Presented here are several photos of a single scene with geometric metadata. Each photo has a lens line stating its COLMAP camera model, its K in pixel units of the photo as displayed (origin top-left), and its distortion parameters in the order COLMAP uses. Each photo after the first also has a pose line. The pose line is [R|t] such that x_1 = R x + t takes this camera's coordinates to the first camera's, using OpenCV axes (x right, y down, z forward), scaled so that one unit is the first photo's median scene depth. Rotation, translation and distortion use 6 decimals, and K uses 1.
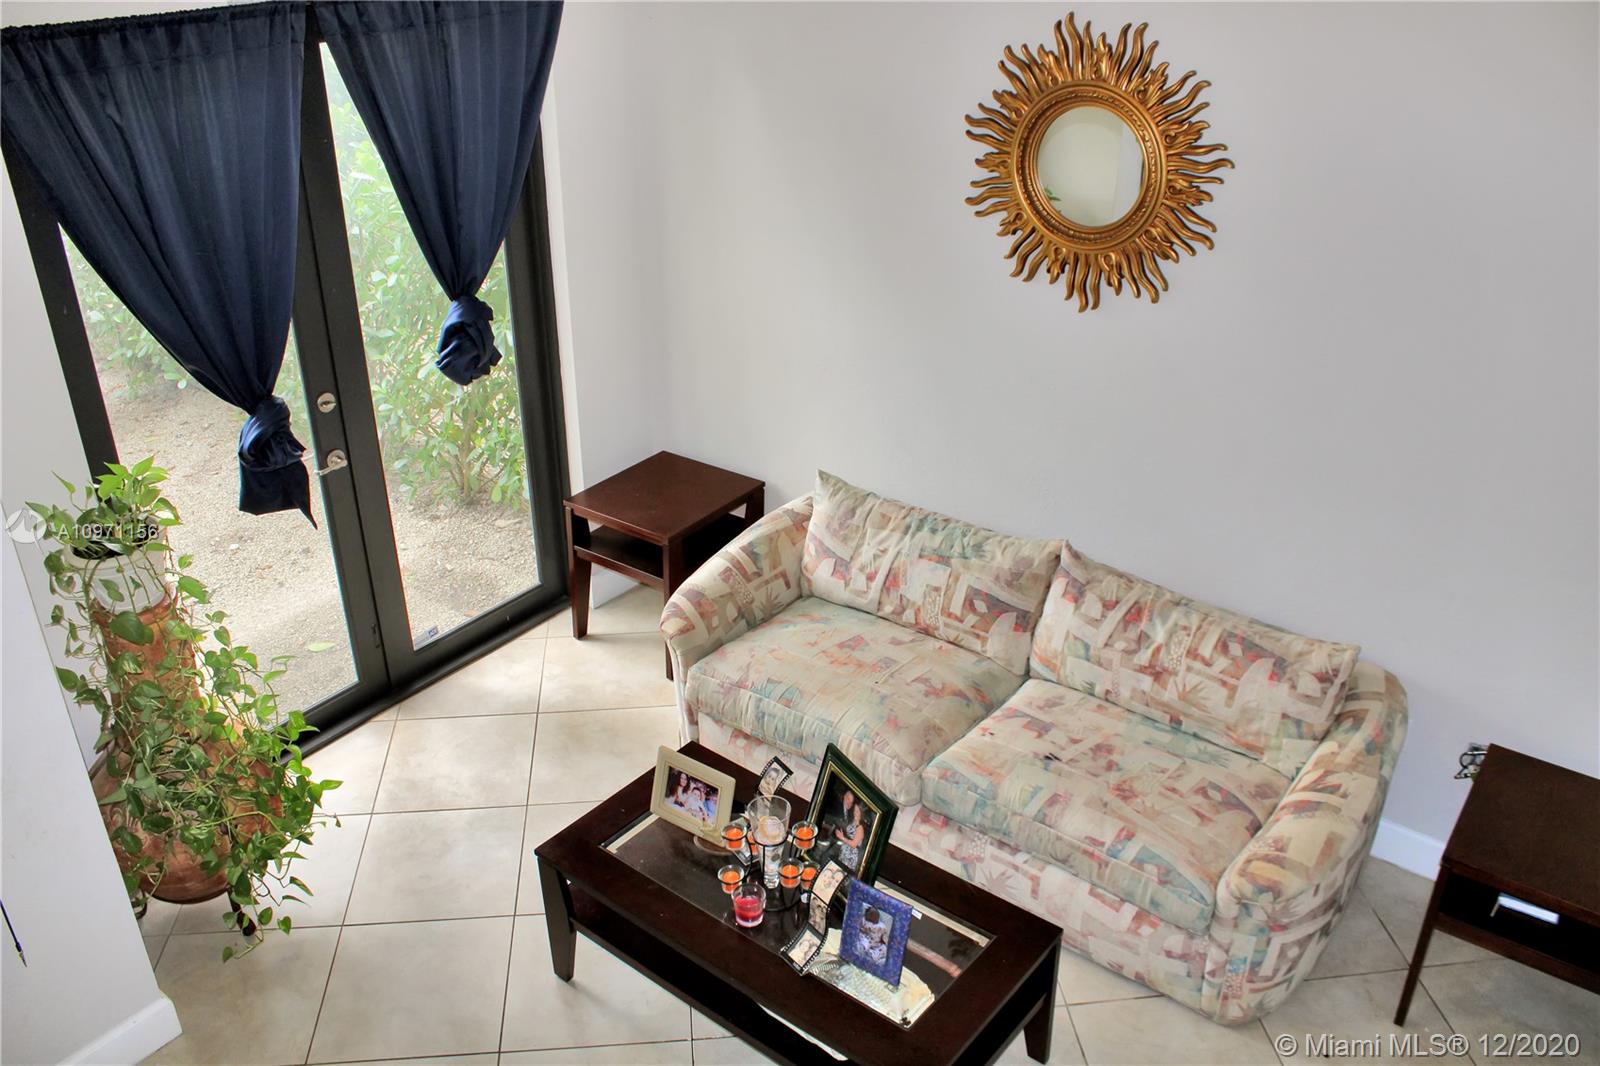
lens RADIAL K [[1302.4, 0, 800.0], [0, 1302.4, 533.0], [0, 0, 1]] dist [-0.145884, -0.001533]
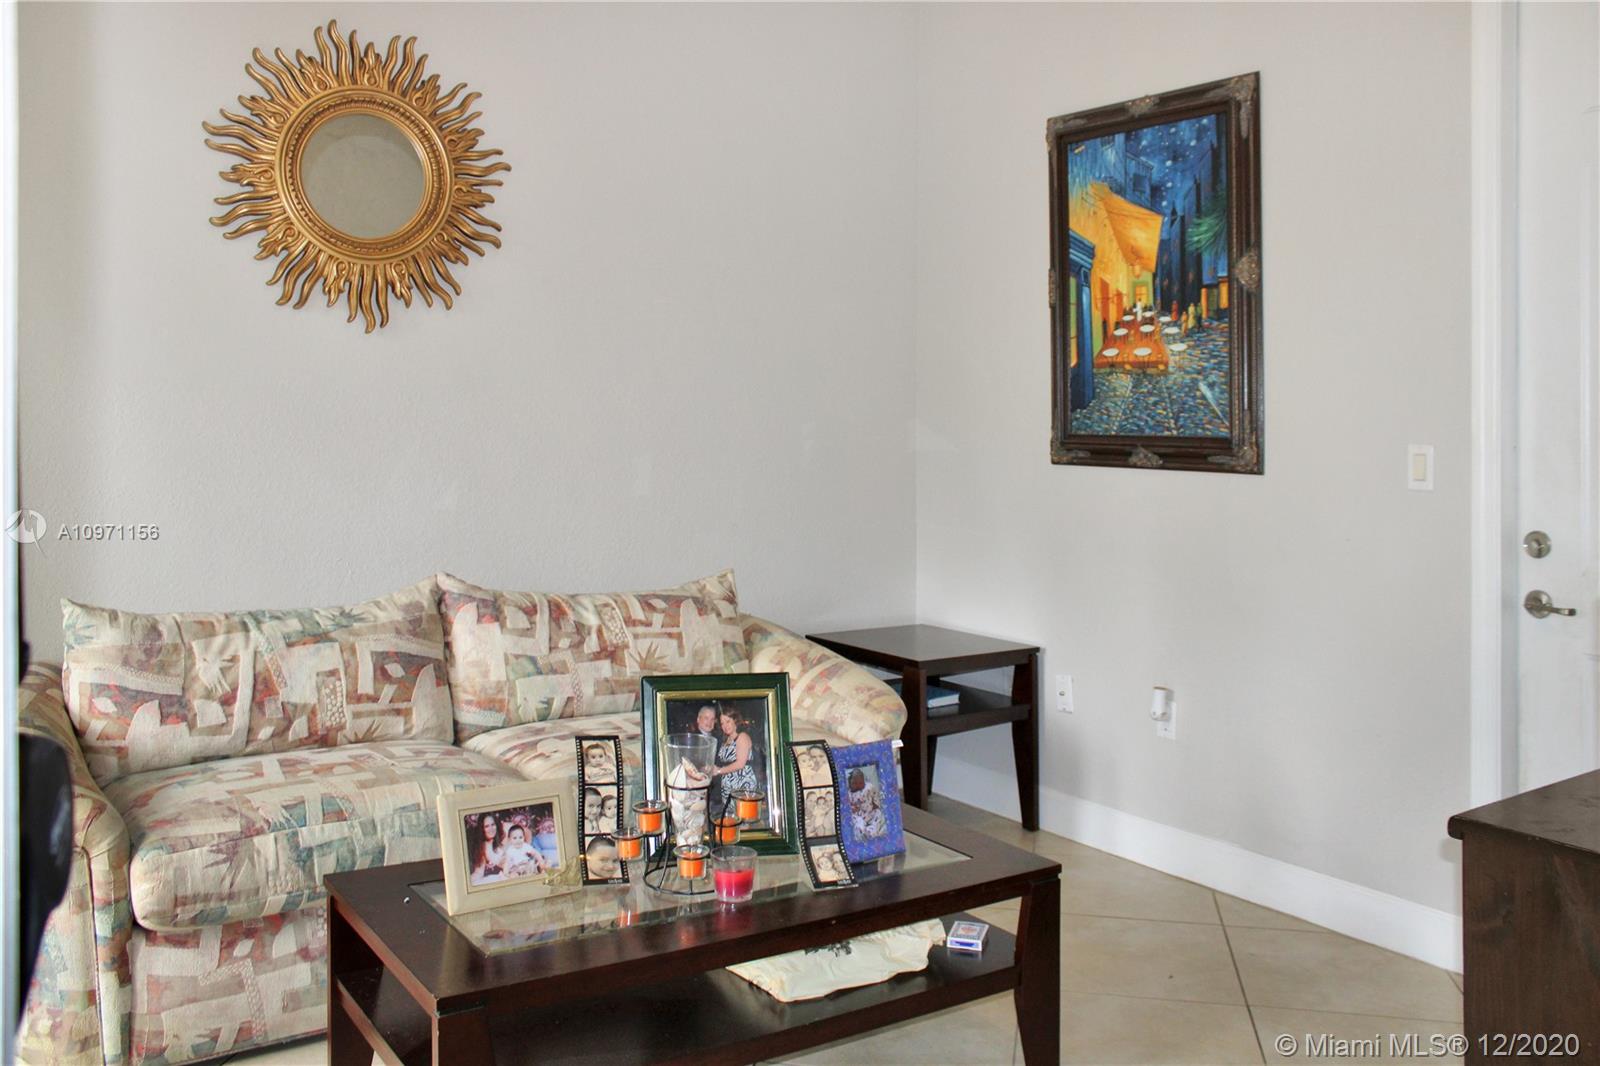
lens RADIAL K [[1313.6, 0, 800.0], [0, 1313.6, 533.0], [0, 0, 1]] dist [-0.273523, 0.246567]
pose [[0.266965, -0.048707, 0.962475, -0.578418], [0.433994, 0.897793, -0.074945, 0.156467], [-0.860453, 0.437715, 0.260818, 0.577996]]
